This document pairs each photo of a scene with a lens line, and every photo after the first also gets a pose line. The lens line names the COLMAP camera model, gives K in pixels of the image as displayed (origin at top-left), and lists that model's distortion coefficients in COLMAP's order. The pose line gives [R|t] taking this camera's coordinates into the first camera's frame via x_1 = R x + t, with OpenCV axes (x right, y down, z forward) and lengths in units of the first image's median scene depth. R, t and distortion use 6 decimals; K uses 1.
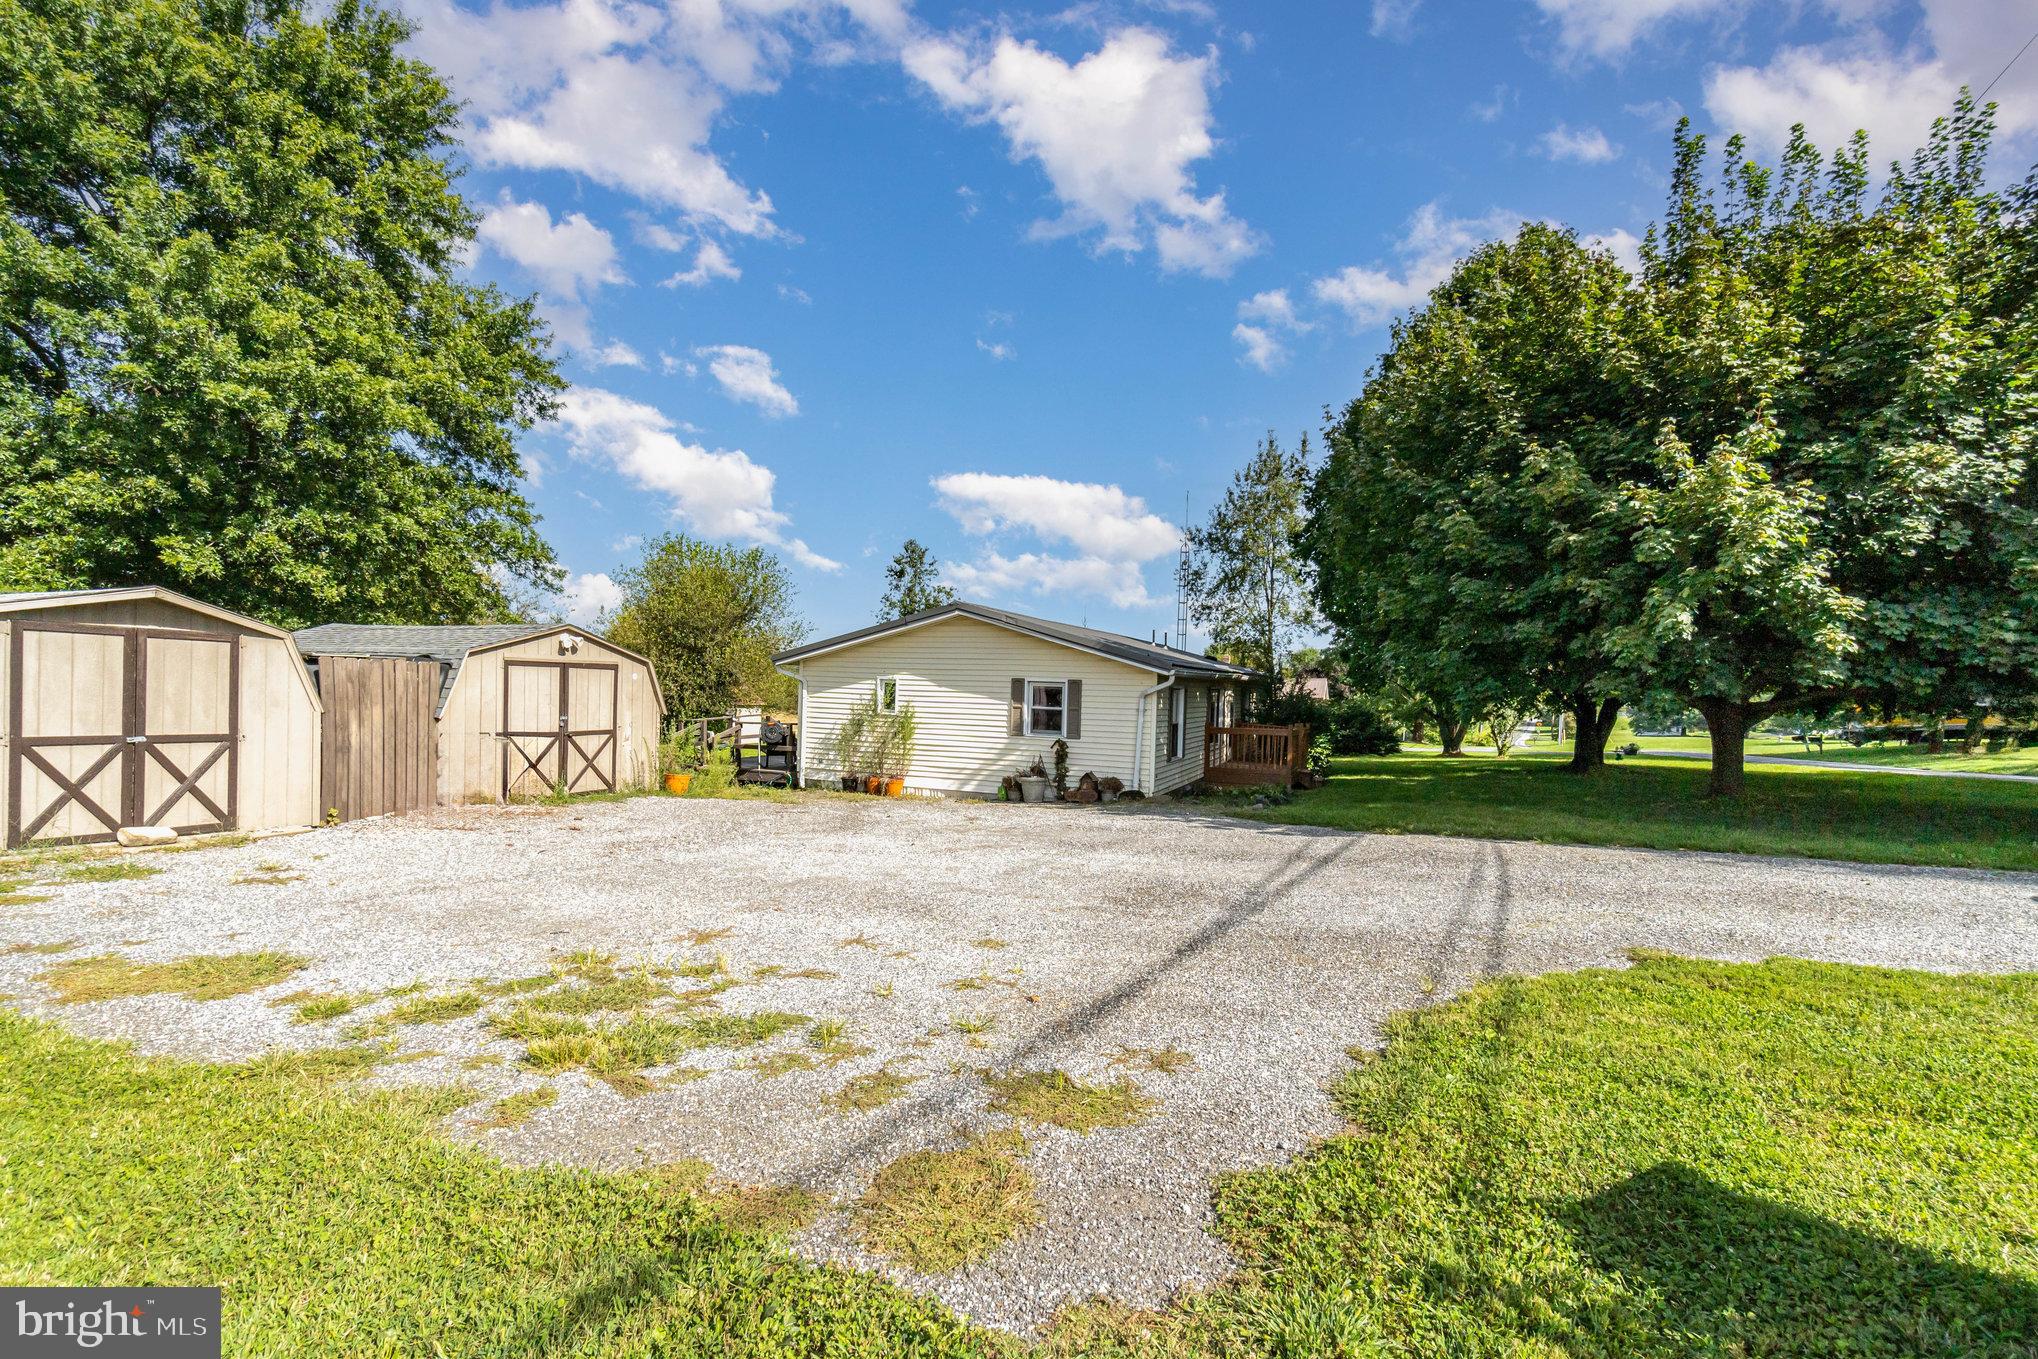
lens RADIAL K [[853.8, 0, 1019.0], [0, 853.8, 679.5], [0, 0, 1]] dist [0.000711, 0.000233]
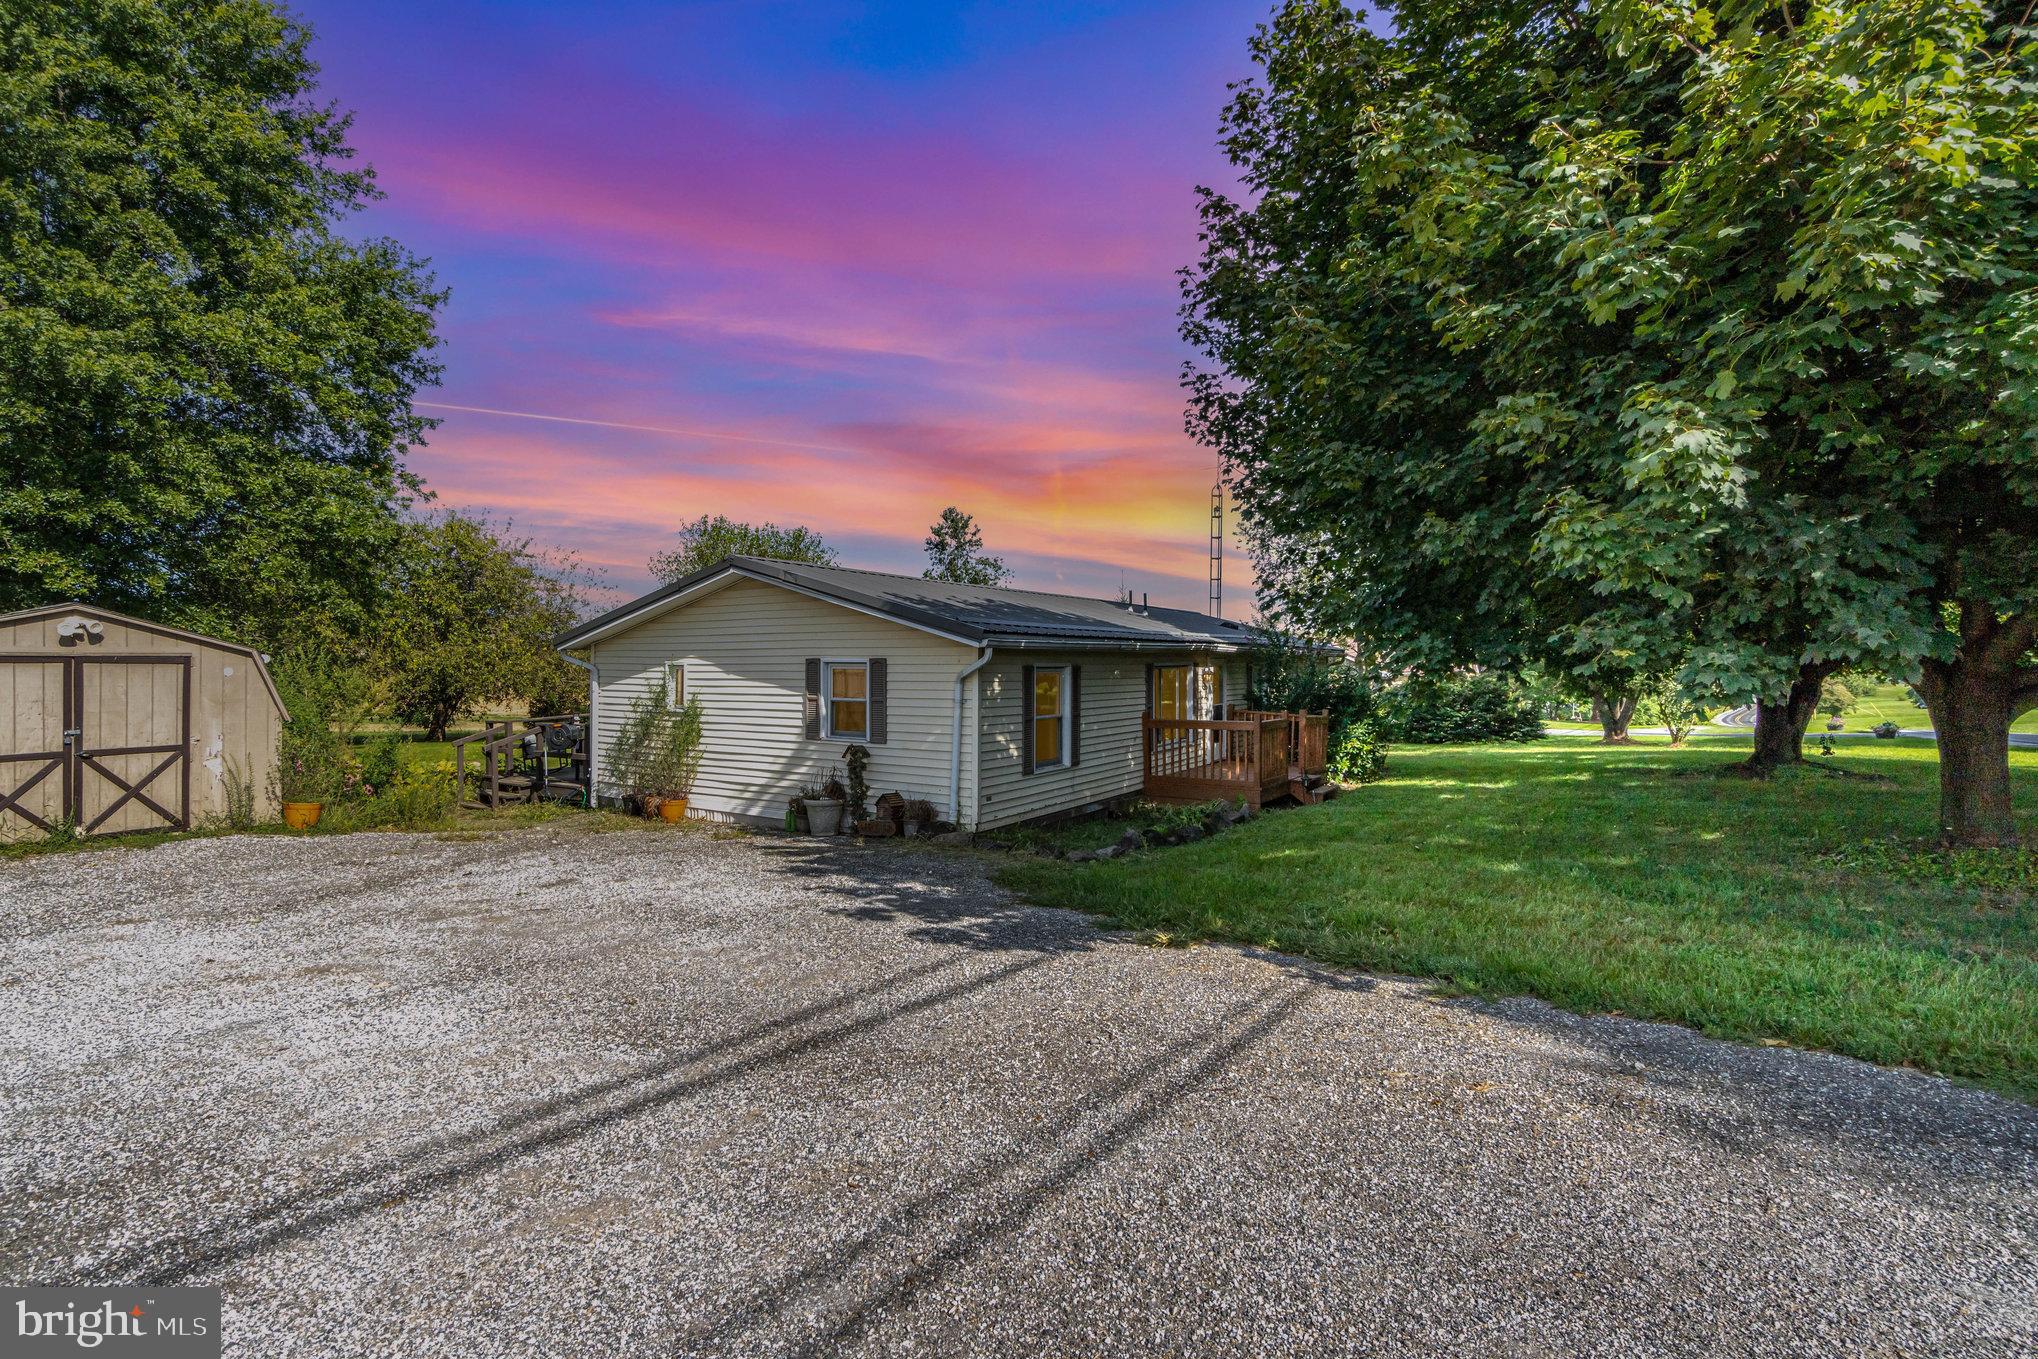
lens RADIAL K [[889.3, 0, 994.2], [0, 889.3, 649.5], [0, 0, 1]] dist [0.003308, 0.000820]
pose [[0.982666, -0.032451, -0.182521, 0.292867], [0.029983, 0.999418, -0.016265, 0.008049], [0.182942, 0.010511, 0.983067, 0.302924]]
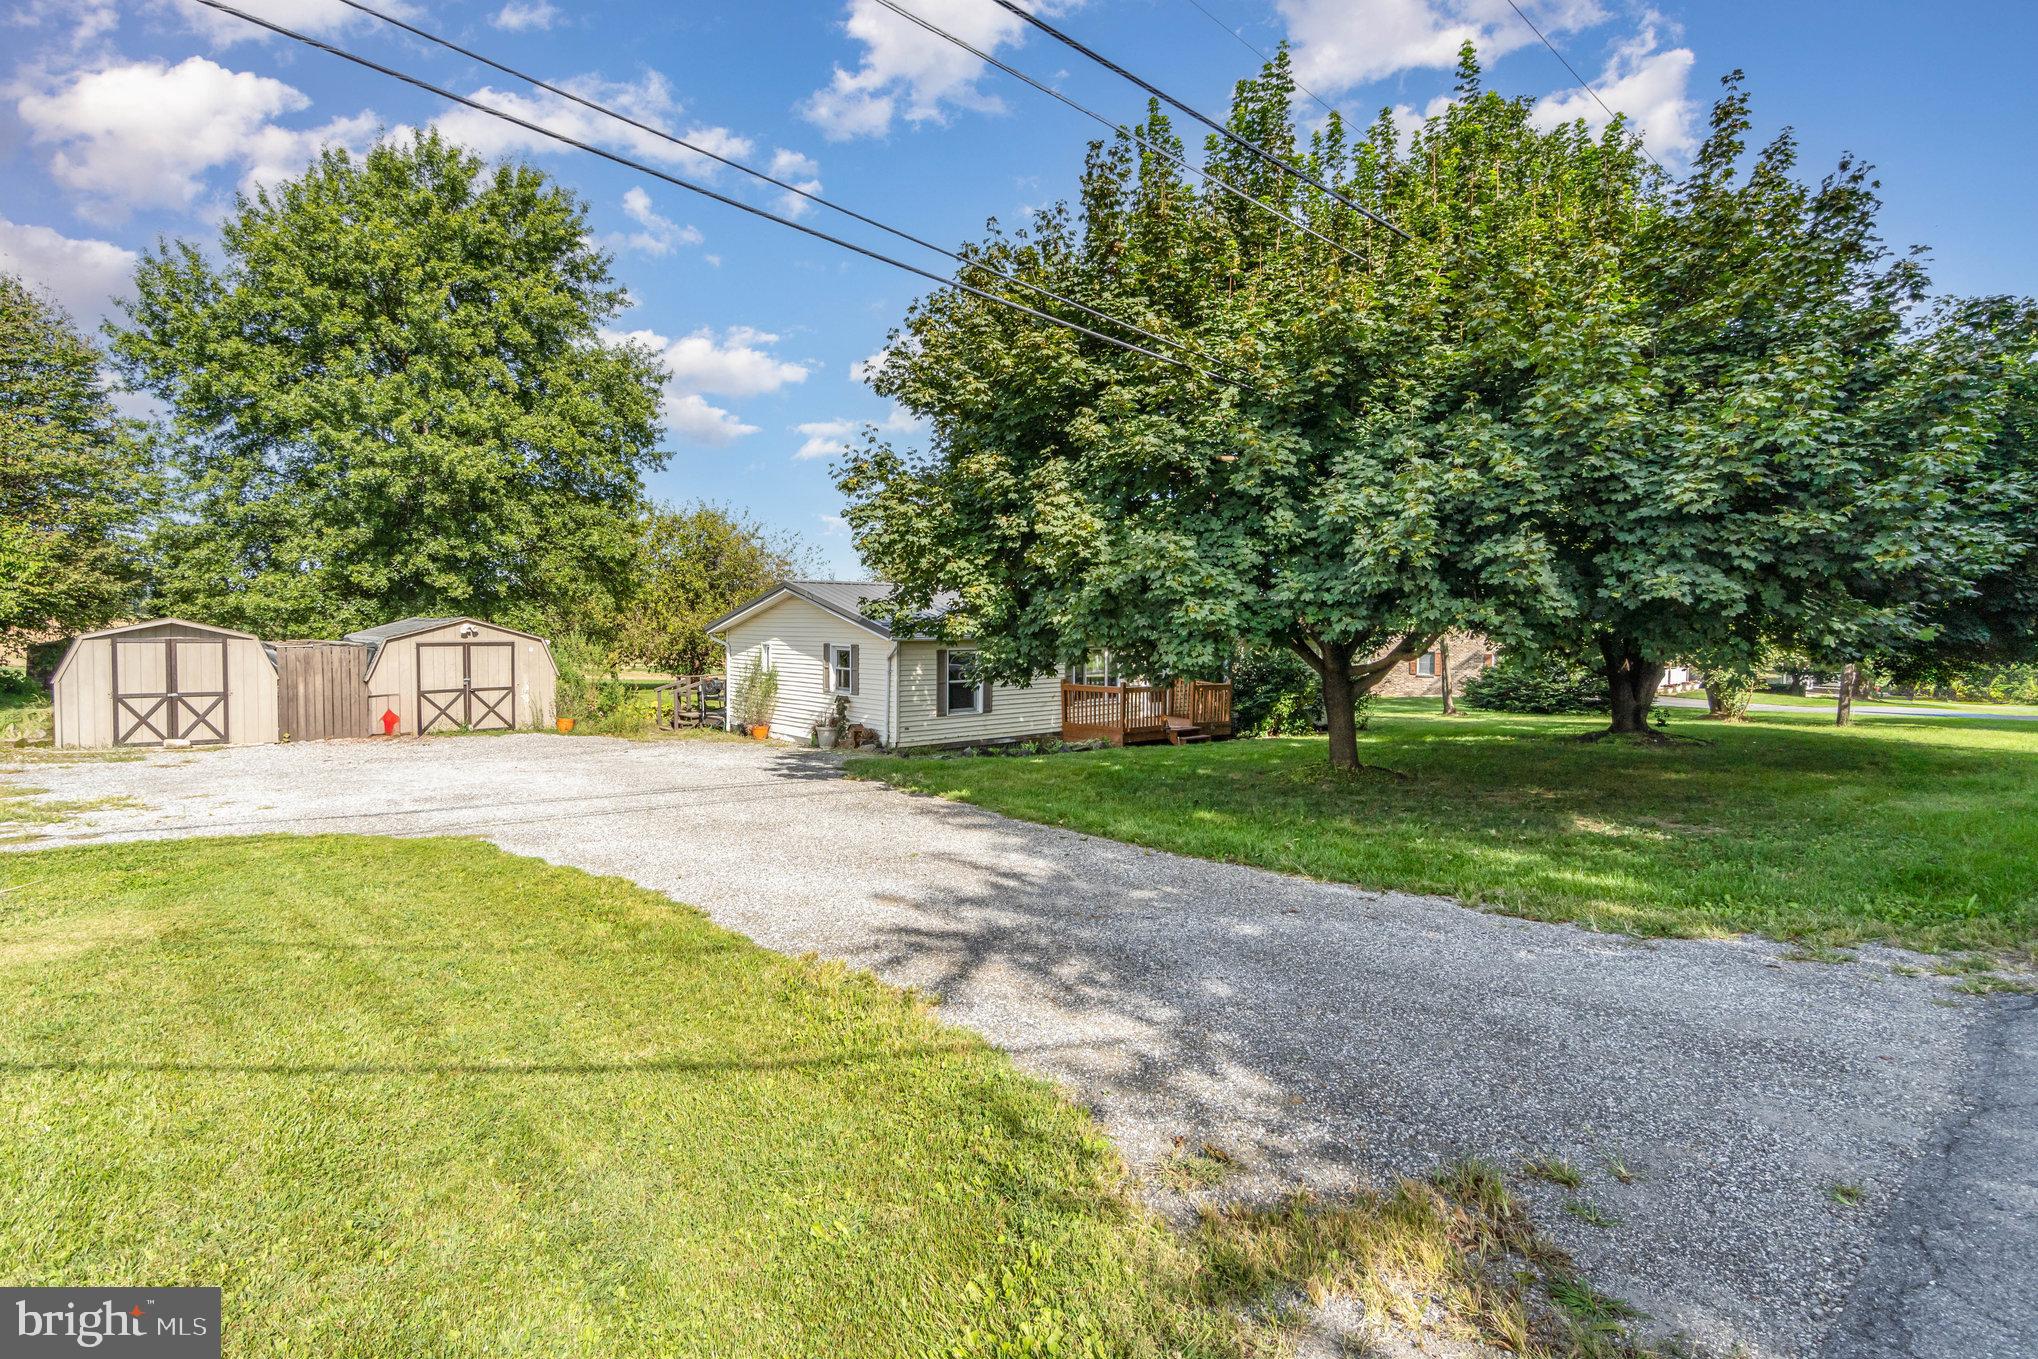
lens RADIAL K [[915.5, 0, 1021.6], [0, 915.5, 632.9], [0, 0, 1]] dist [-0.001329, -0.000344]
pose [[0.910042, -0.019998, -0.414033, 0.794932], [0.025229, 0.999656, 0.007170, -0.018734], [0.413747, -0.016970, 0.910234, -0.052005]]
